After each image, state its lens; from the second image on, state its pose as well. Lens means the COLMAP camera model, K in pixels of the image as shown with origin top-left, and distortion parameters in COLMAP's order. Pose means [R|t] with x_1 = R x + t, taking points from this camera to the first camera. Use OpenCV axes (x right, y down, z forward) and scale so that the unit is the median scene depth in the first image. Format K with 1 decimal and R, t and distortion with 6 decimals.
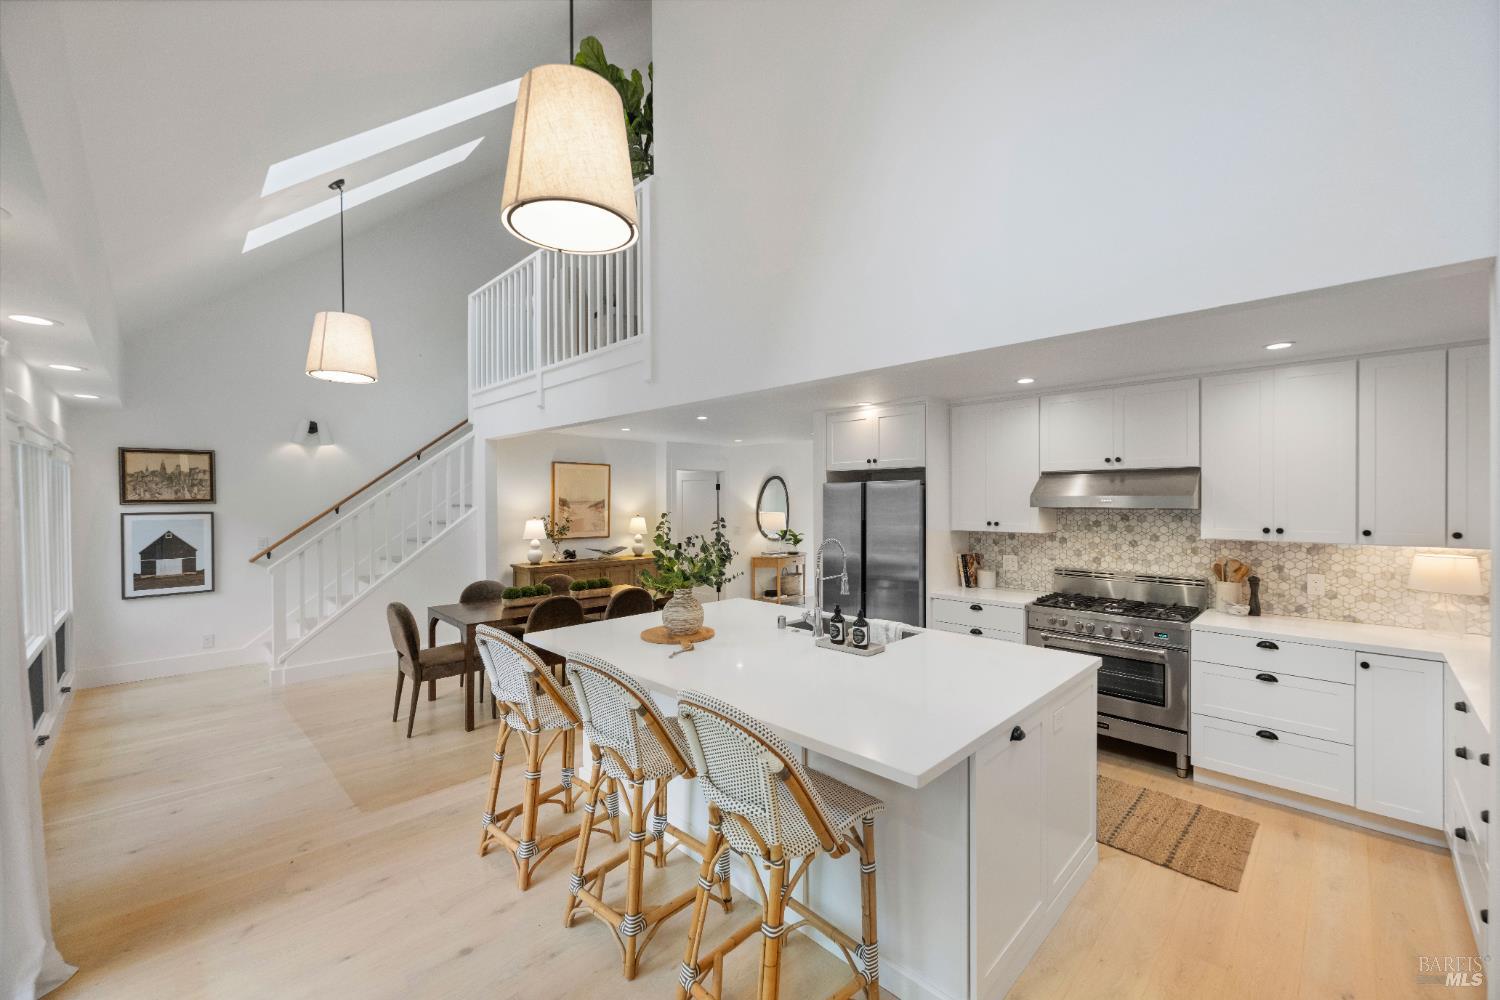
lens RADIAL K [[601.0, 0, 757.9], [0, 601.0, 506.0], [0, 0, 1]] dist [-0.000222, 0.000341]
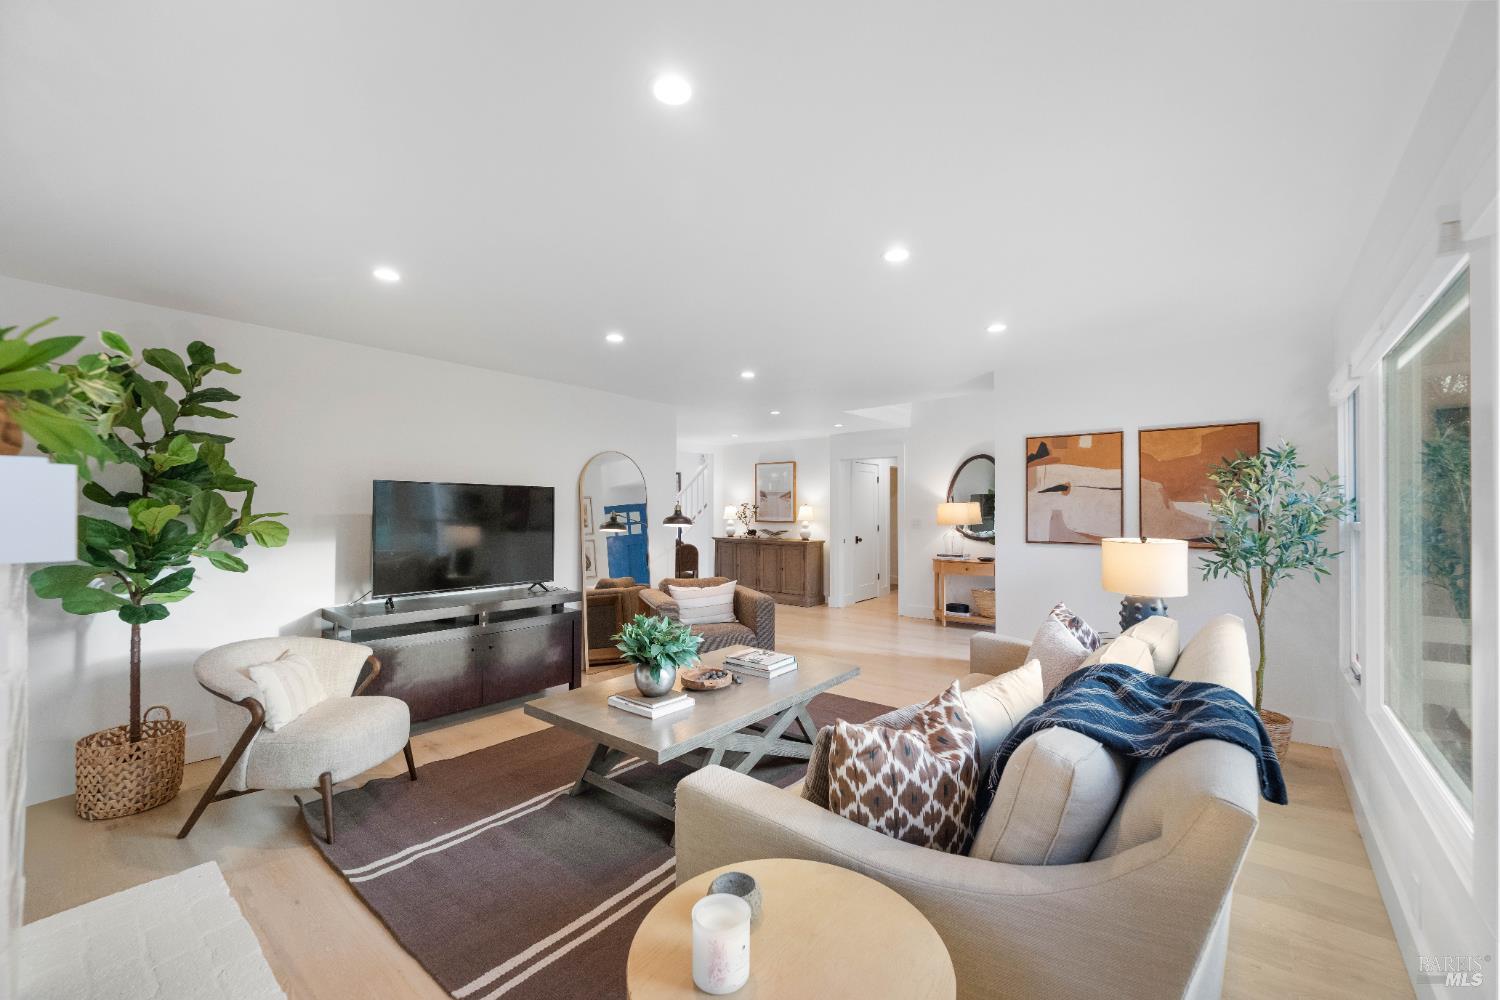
lens RADIAL K [[601.0, 0, 750.0], [0, 601.0, 502.2], [0, 0, 1]] dist [-0.000222, 0.000341]
pose [[0.082101, -0.004354, -0.996615, 1.354105], [-0.004525, 0.999979, -0.004742, 0.026041], [0.996614, 0.004899, 0.082079, 1.168392]]
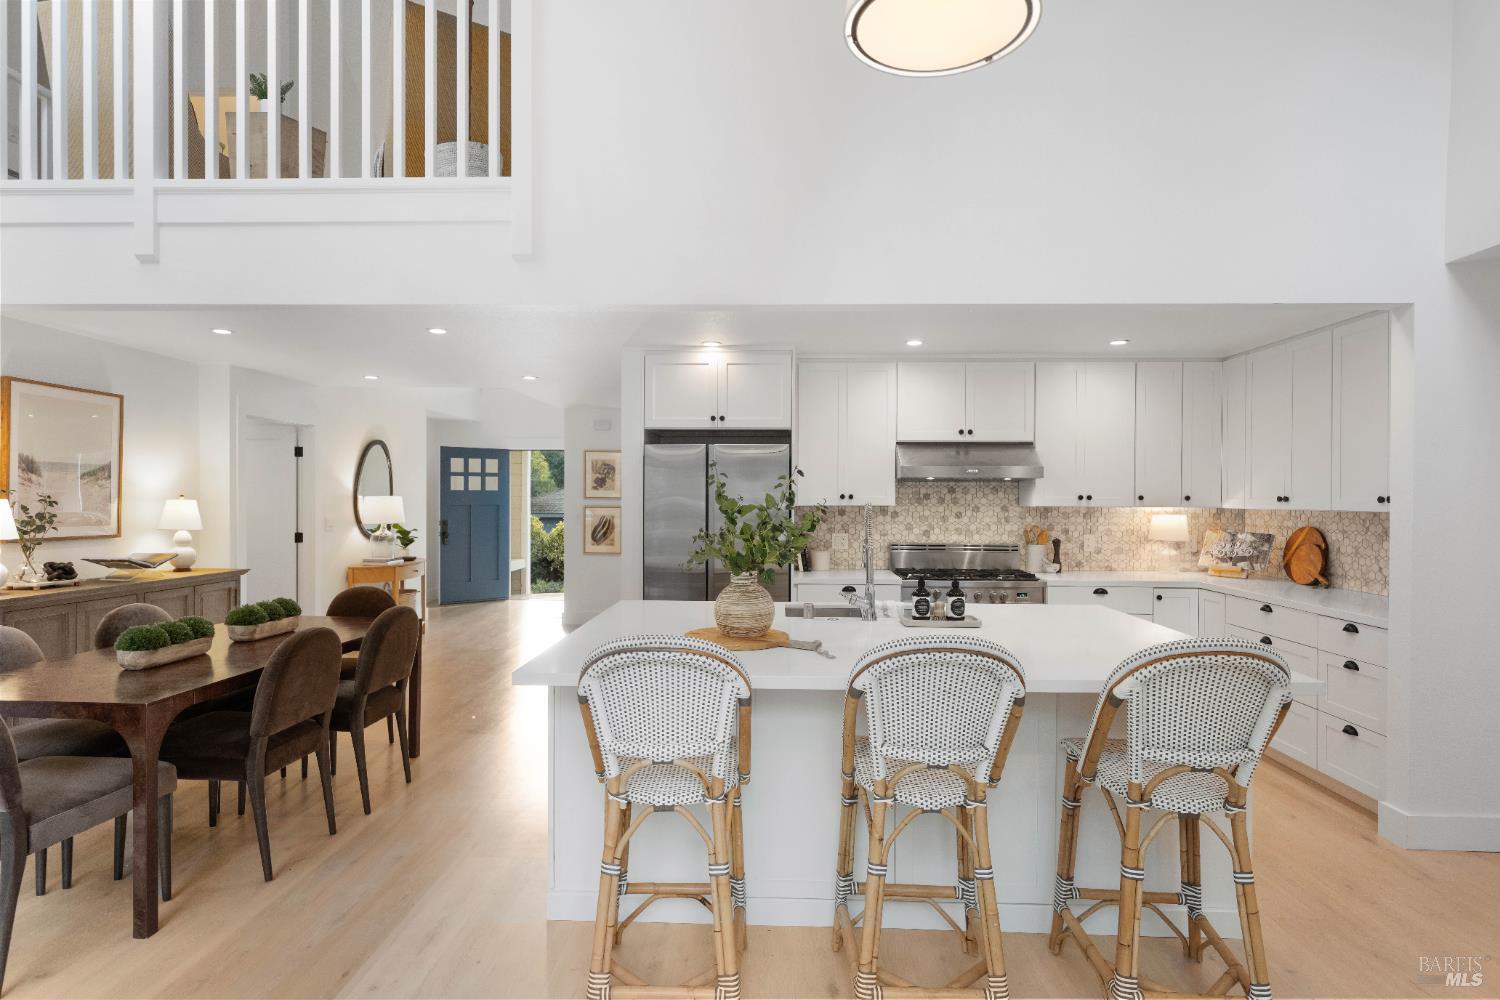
lens RADIAL K [[786.9, 0, 755.8], [0, 786.9, 506.7], [0, 0, 1]] dist [-0.000359, -0.000042]
pose [[0.731358, -0.000939, 0.681994, -0.443010], [0.000697, 1.000000, 0.000630, 0.037605], [-0.681994, 0.000015, 0.731358, 0.197502]]
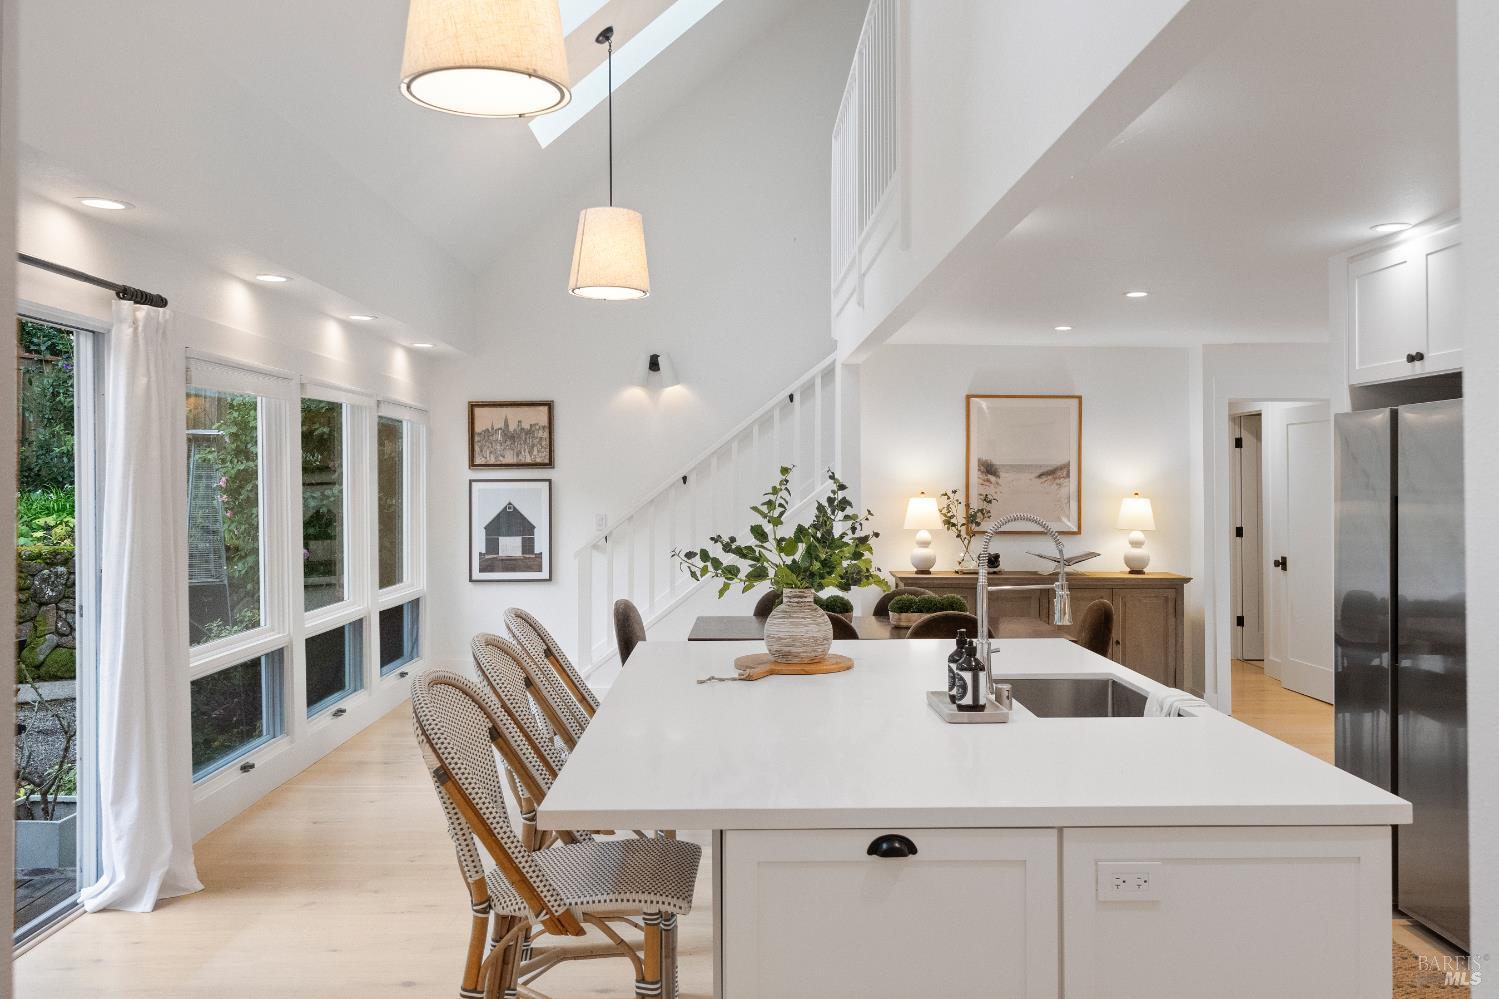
lens RADIAL K [[1232.3, 0, 754.7], [0, 1232.3, 468.4], [0, 0, 1]] dist [0.000797, -0.005361]
pose [[0.716888, -0.004929, -0.697171, 0.432130], [-0.008681, 0.999834, -0.015996, 0.020574], [0.697134, 0.017519, 0.716727, 0.040156]]
